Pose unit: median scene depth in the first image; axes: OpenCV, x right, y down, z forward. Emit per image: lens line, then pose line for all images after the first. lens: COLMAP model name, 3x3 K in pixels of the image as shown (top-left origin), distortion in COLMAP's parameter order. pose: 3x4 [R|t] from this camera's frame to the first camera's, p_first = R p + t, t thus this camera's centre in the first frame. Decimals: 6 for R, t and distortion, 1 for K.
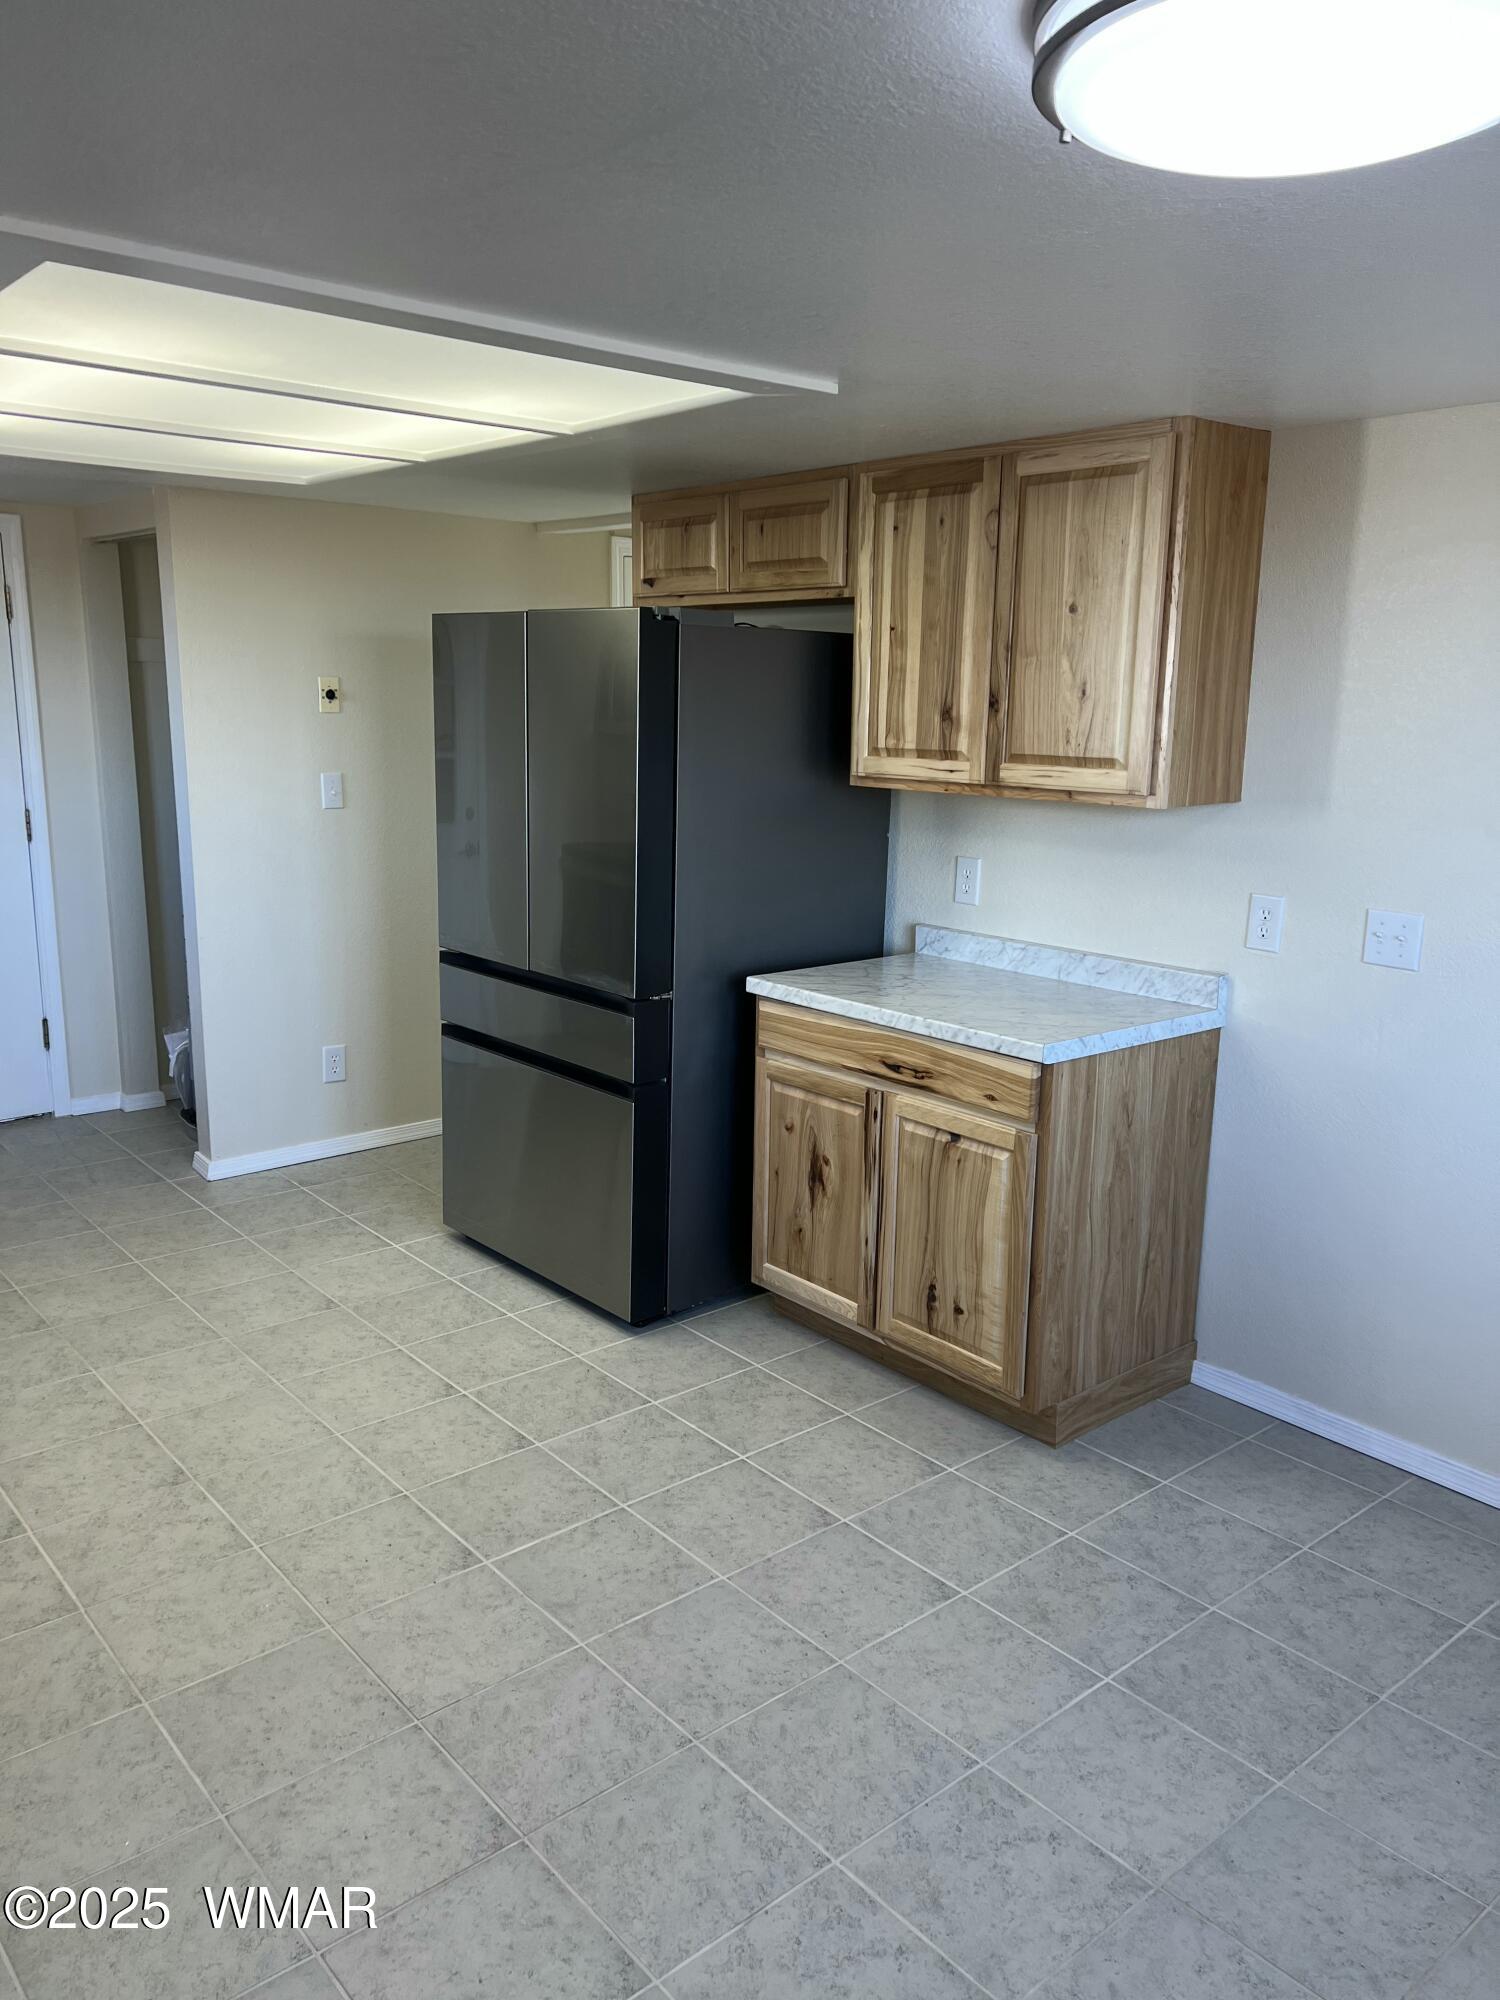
lens RADIAL K [[1509.3, 0, 746.3], [0, 1509.3, 997.5], [0, 0, 1]] dist [0.012409, -0.009109]
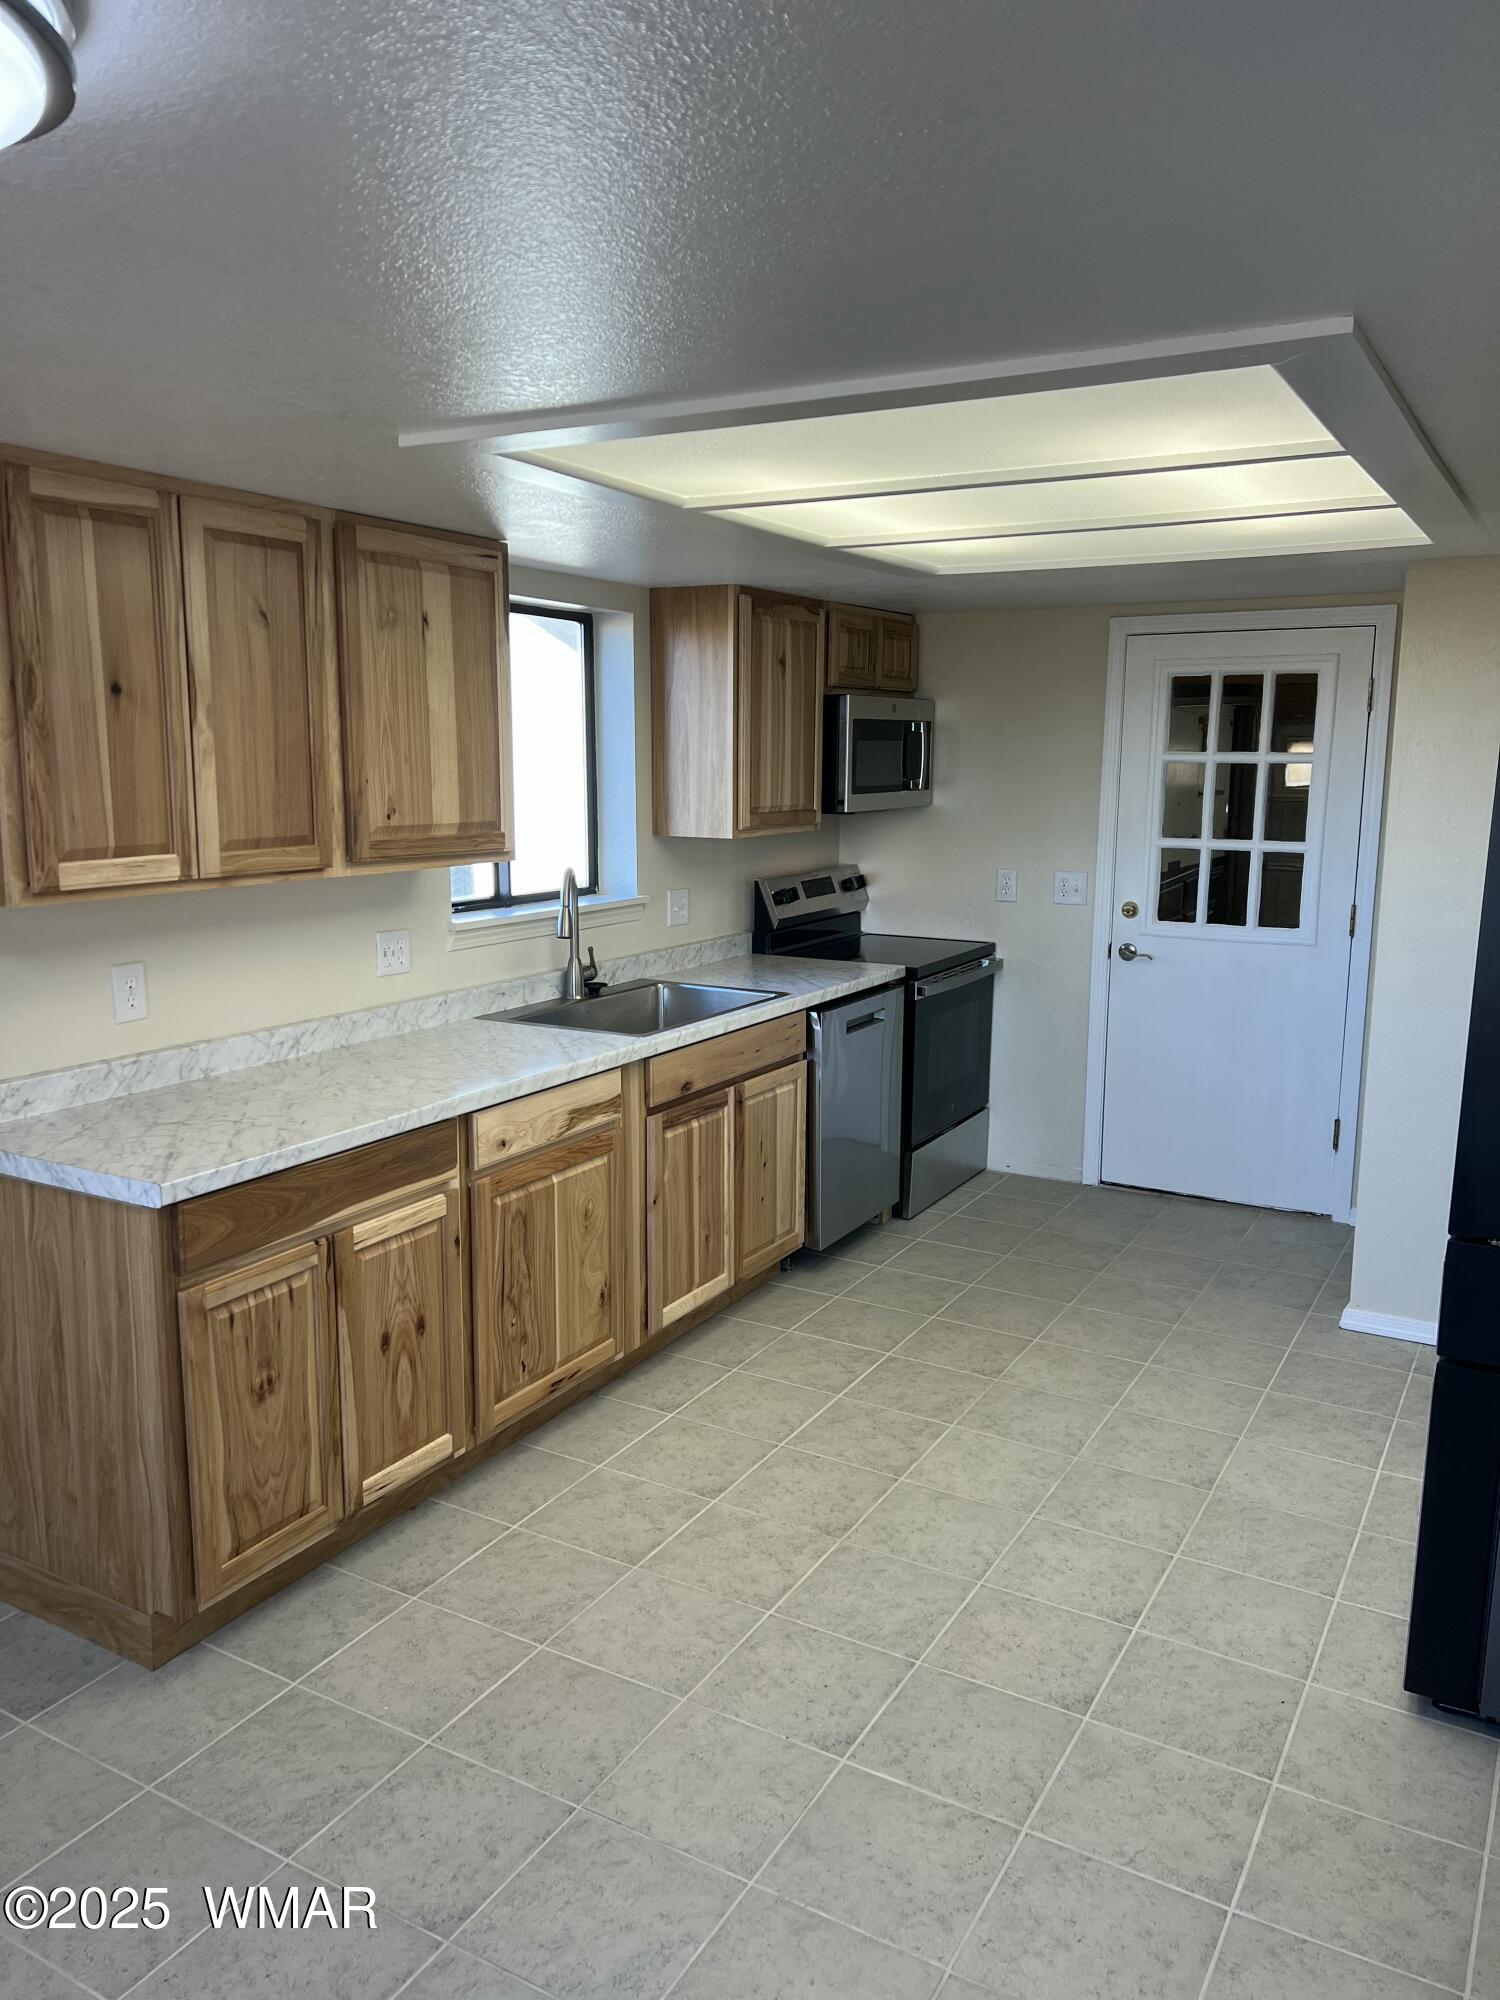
lens RADIAL K [[1509.3, 0, 746.6], [0, 1509.3, 1003.7], [0, 0, 1]] dist [0.012409, -0.009109]
pose [[0.337874, 0.150688, -0.929050, 0.460782], [-0.197785, 0.976427, 0.086443, -0.103796], [0.920175, 0.154545, 0.359713, 0.449581]]
